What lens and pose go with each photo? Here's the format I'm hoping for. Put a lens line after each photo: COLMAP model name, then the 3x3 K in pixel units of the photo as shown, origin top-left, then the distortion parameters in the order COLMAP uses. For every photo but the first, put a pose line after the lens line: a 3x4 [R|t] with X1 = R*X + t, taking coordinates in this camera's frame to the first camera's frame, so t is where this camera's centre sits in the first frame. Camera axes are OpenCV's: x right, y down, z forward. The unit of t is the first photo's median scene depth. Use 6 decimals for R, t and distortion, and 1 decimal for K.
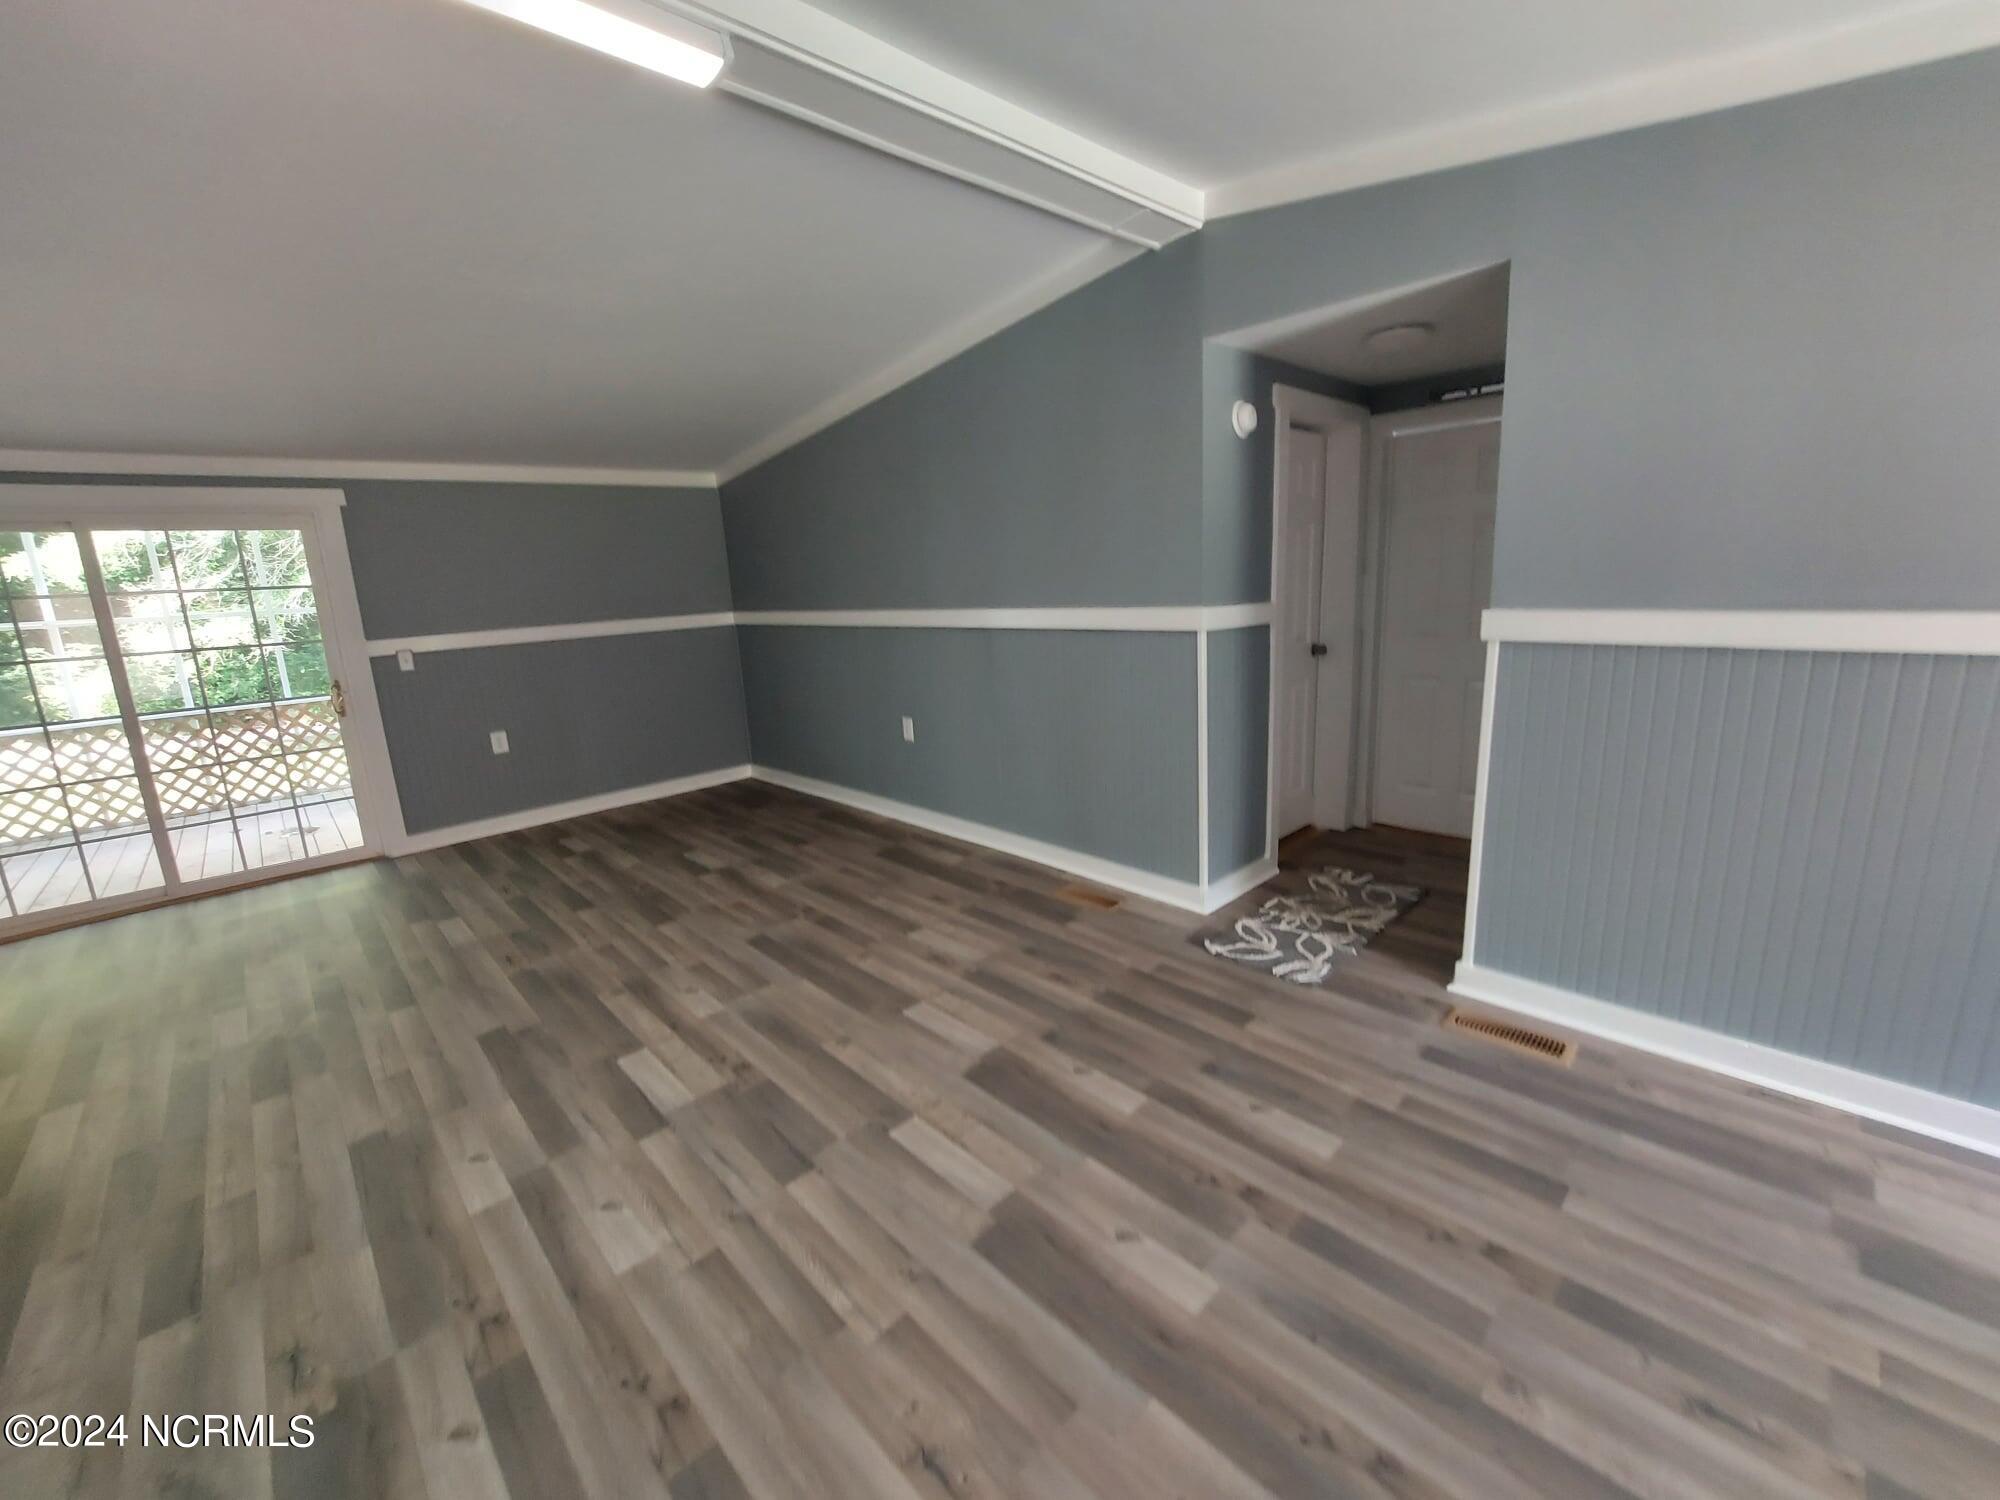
lens RADIAL K [[812.2, 0, 1001.6], [0, 812.2, 743.5], [0, 0, 1]] dist [-0.016118, -0.000773]
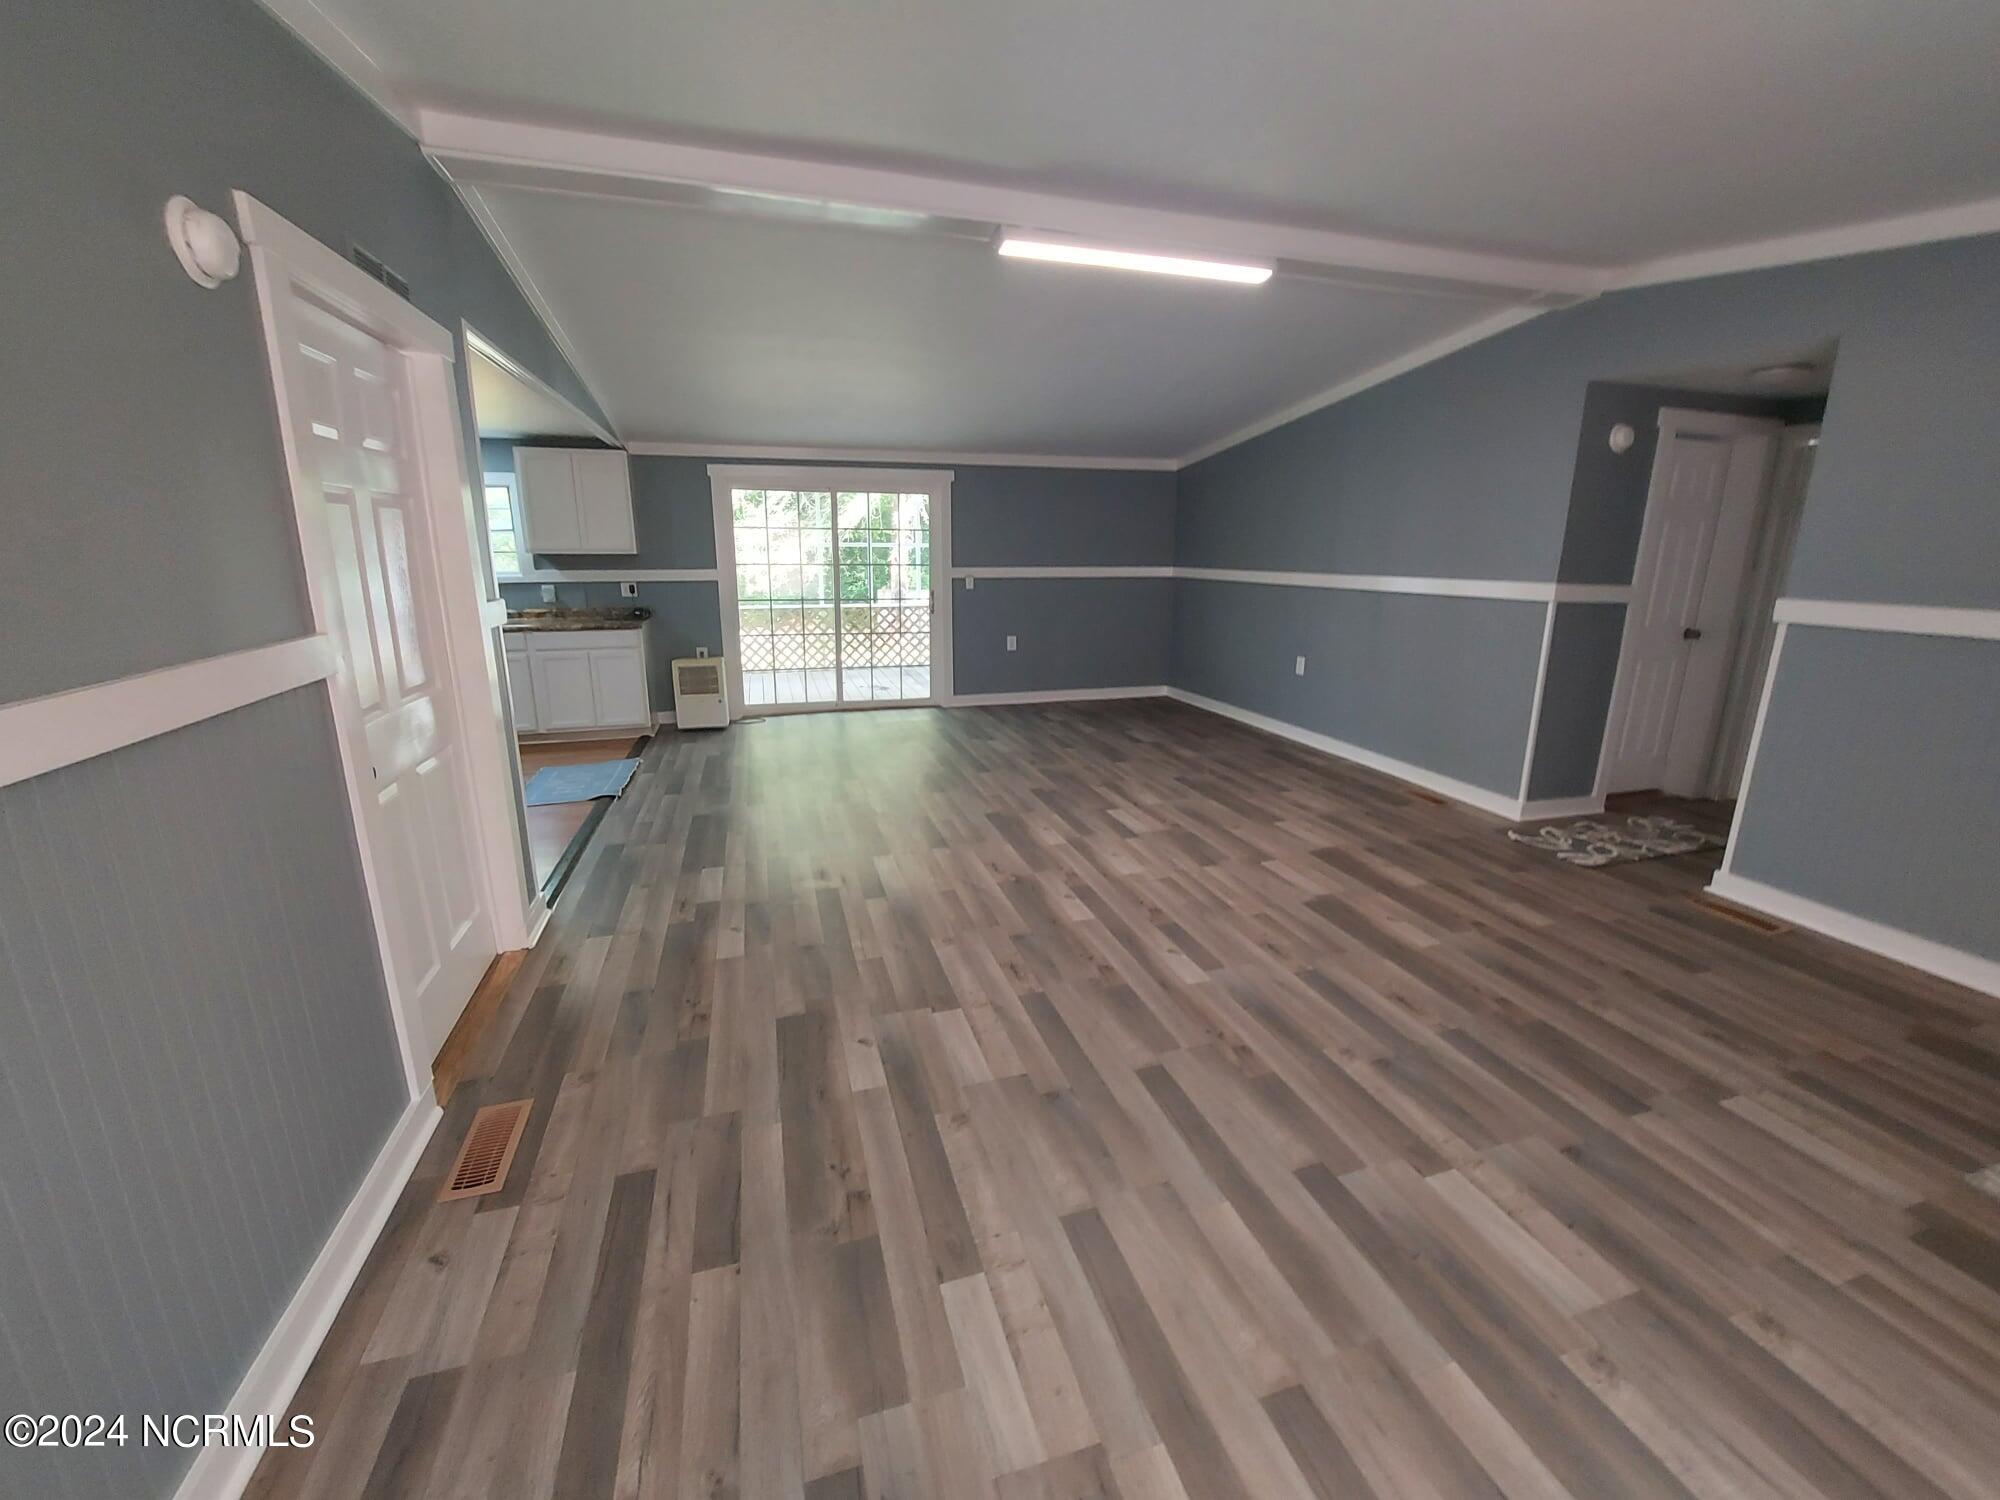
lens RADIAL K [[812.2, 0, 996.2], [0, 812.2, 754.7], [0, 0, 1]] dist [-0.016118, -0.000773]
pose [[0.889020, 0.163923, -0.427518, 0.048757], [-0.140535, 0.986338, 0.085950, 0.131699], [0.435767, -0.016330, 0.899911, -0.631171]]
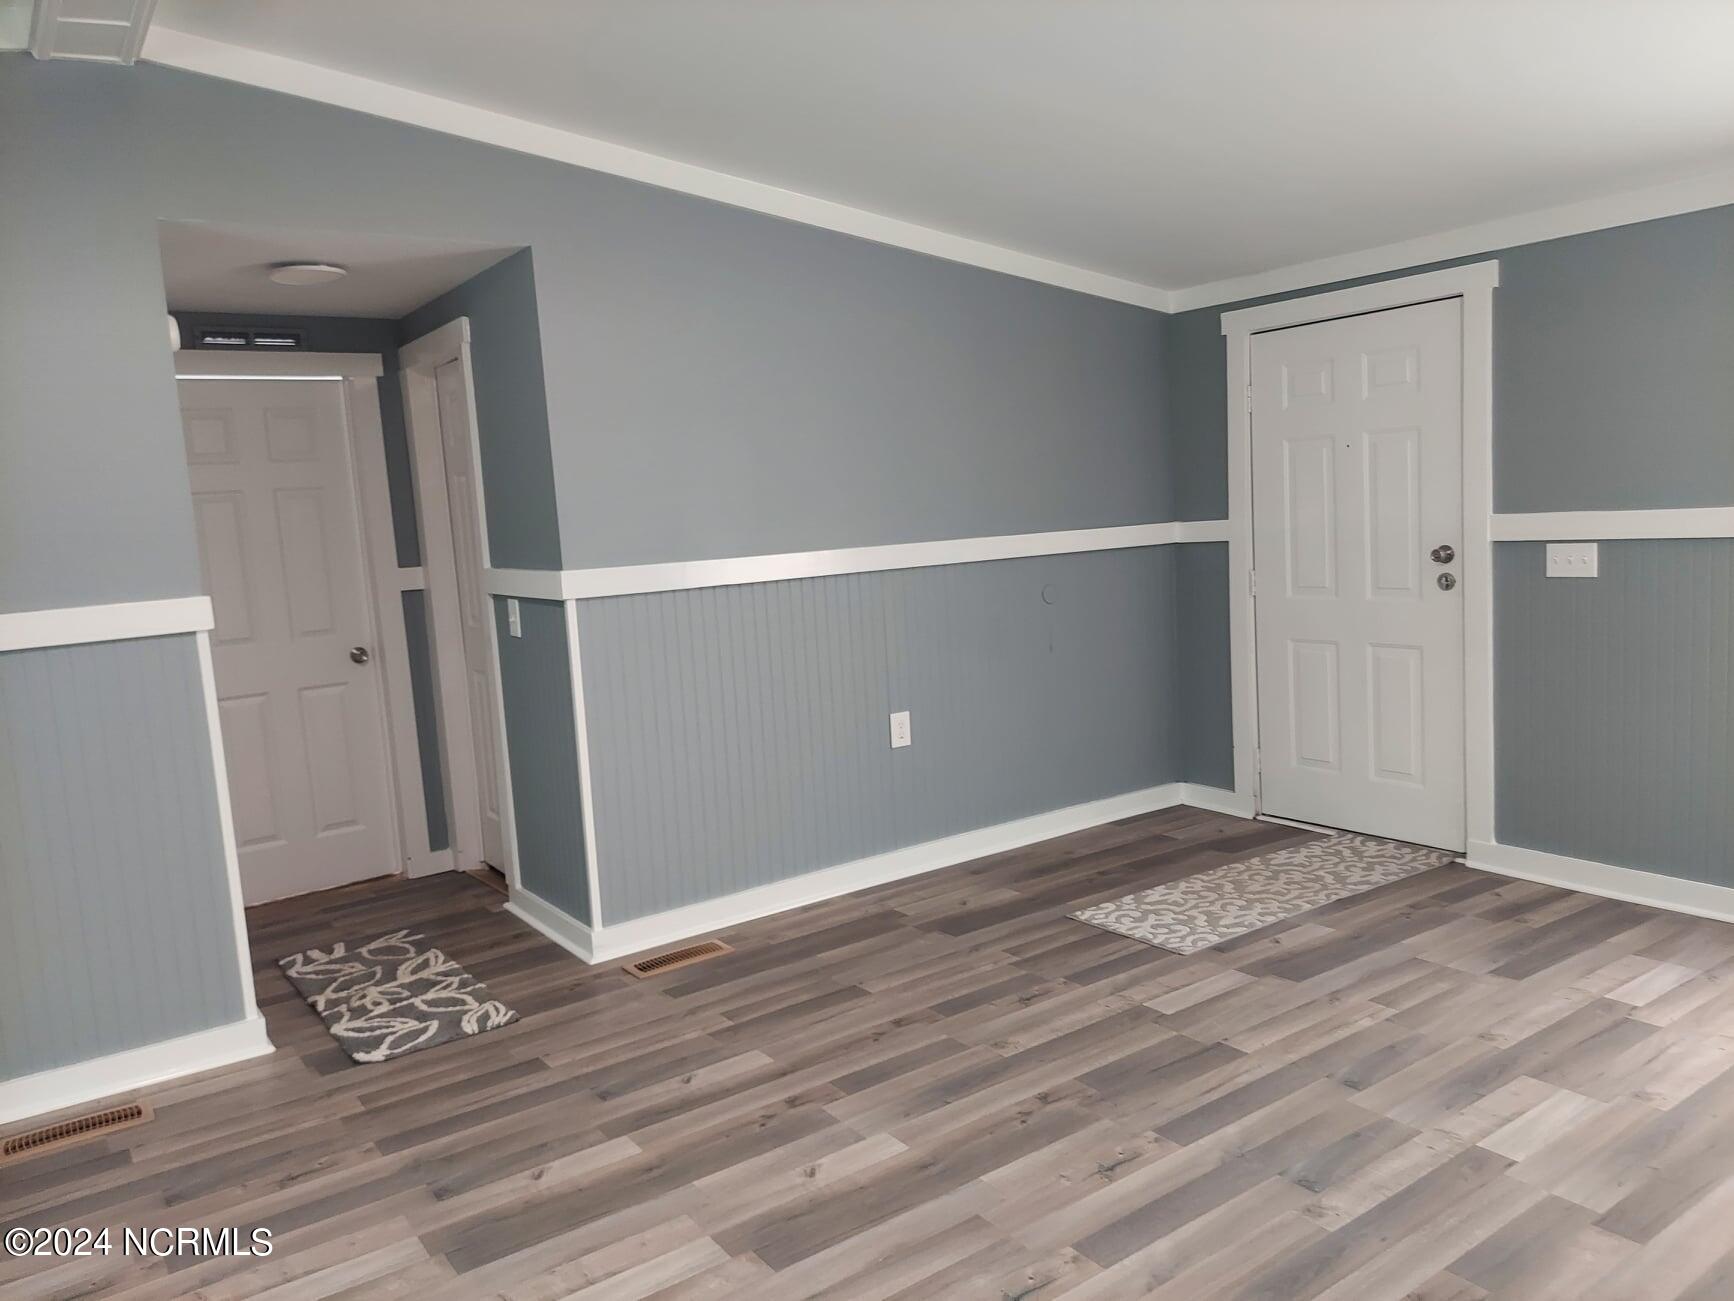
lens RADIAL K [[1253.0, 0, 862.9], [0, 1253.0, 660.3], [0, 0, 1]] dist [0.000469, -0.018184]
pose [[0.158893, -0.087019, 0.983453, -0.783777], [0.264253, 0.963514, 0.042560, -0.020351], [-0.951275, 0.253118, 0.176091, 0.319584]]
